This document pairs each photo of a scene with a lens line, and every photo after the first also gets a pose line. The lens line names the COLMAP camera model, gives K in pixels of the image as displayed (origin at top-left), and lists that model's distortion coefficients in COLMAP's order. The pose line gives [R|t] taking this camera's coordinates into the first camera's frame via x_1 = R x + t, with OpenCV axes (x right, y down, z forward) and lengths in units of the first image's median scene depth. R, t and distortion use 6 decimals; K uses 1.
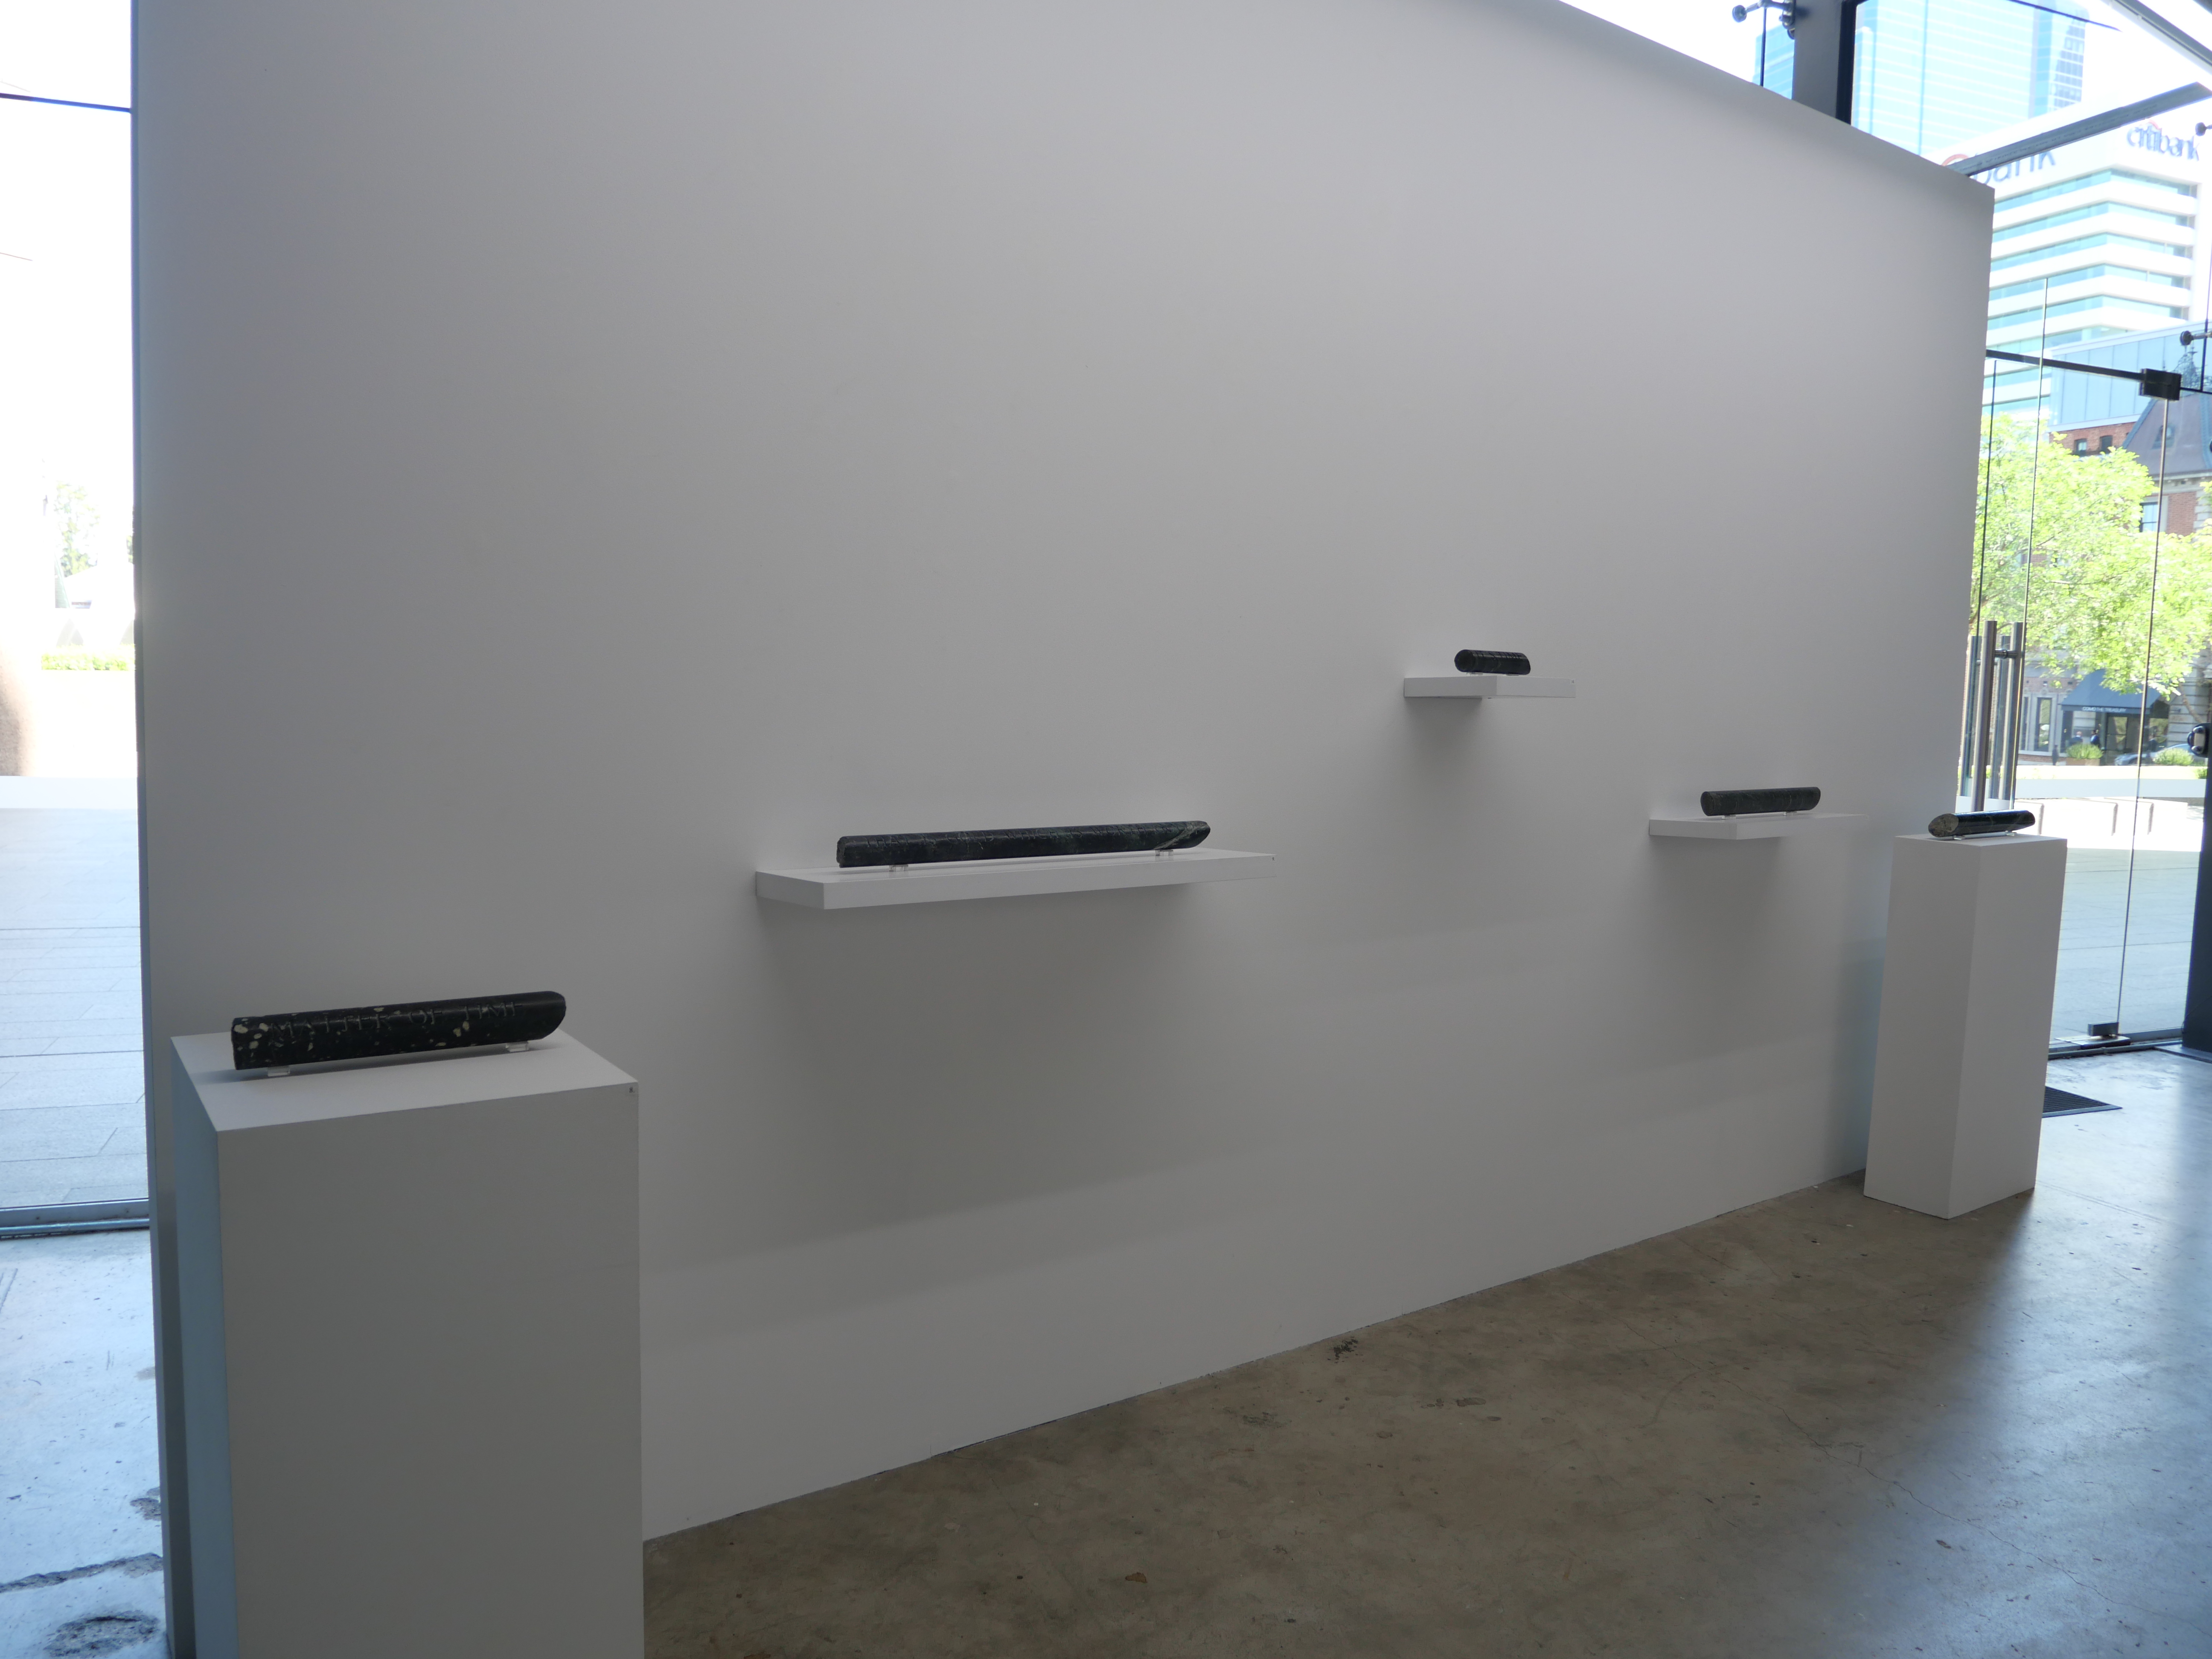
lens RADIAL K [[1617.8, 0, 1042.6], [0, 1617.8, 821.4], [0, 0, 1]] dist [-0.078191, 0.049859]
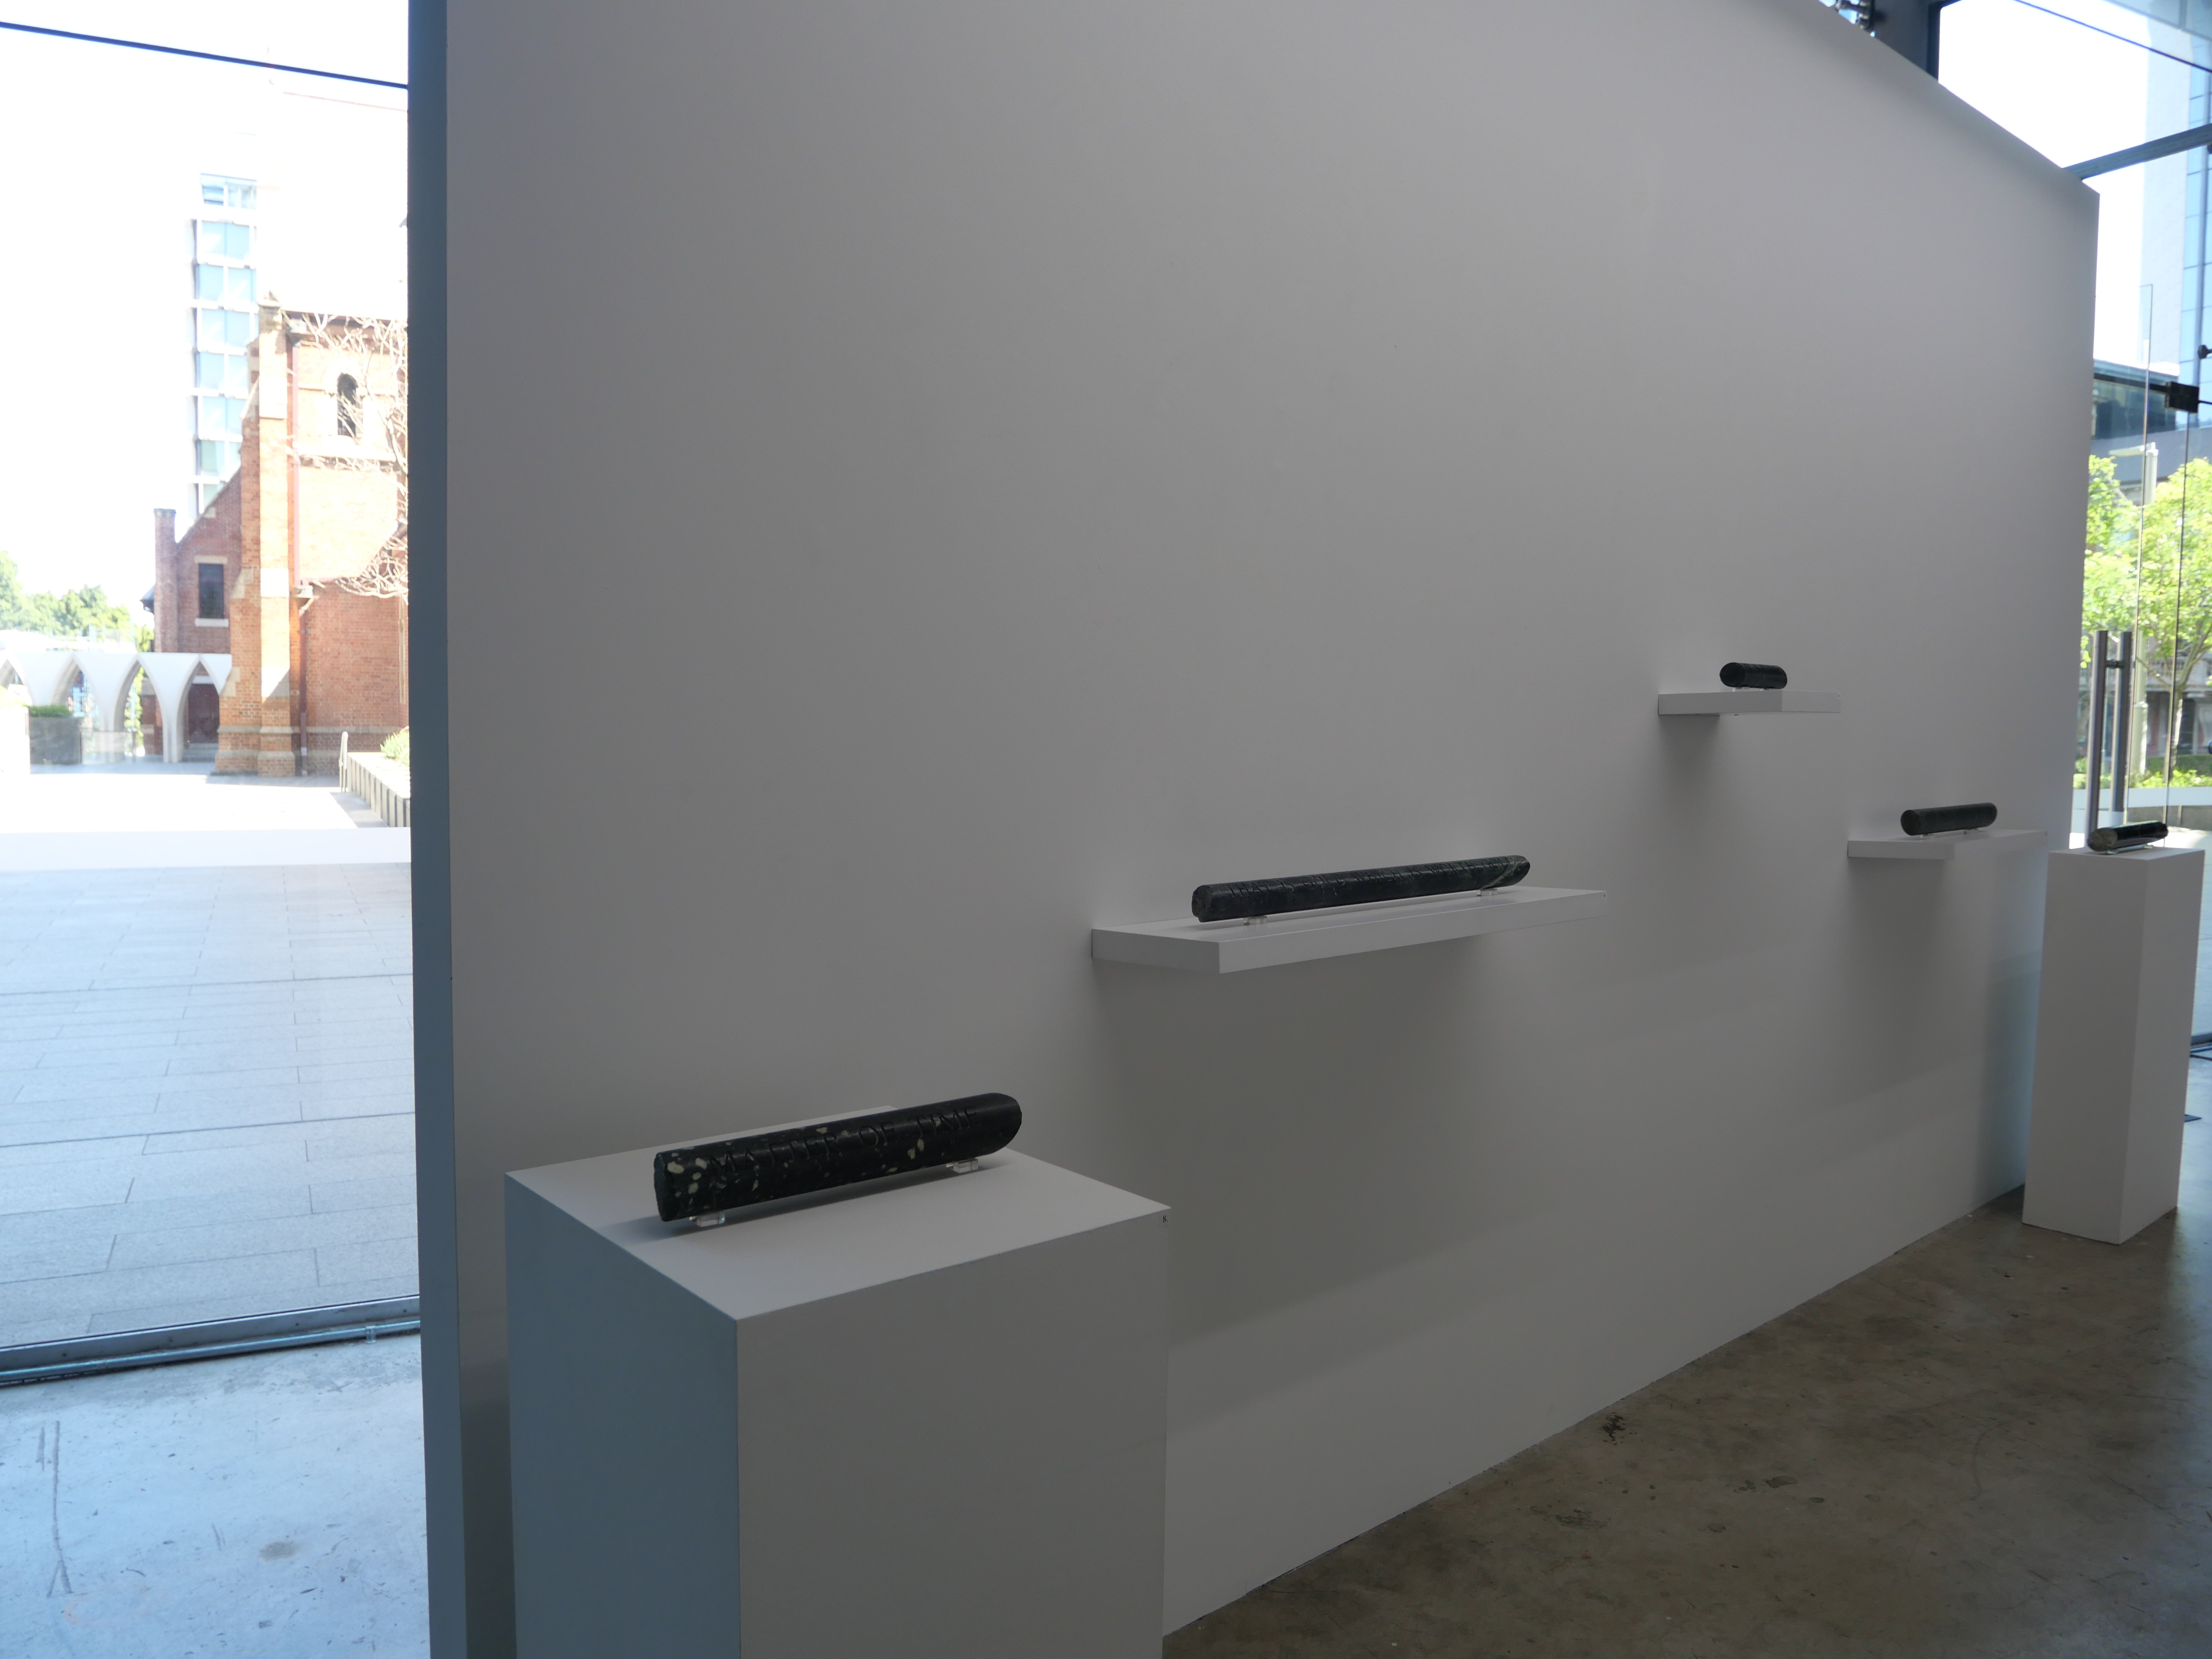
lens RADIAL K [[1643.5, 0, 1106.0], [0, 1643.5, 829.5], [0, 0, 1]] dist [-0.066226, 0.028244]
pose [[0.994680, -0.020354, 0.100978, -0.188726], [0.021560, 0.999708, -0.010868, -0.008283], [-0.100727, 0.012987, 0.994829, 0.104969]]
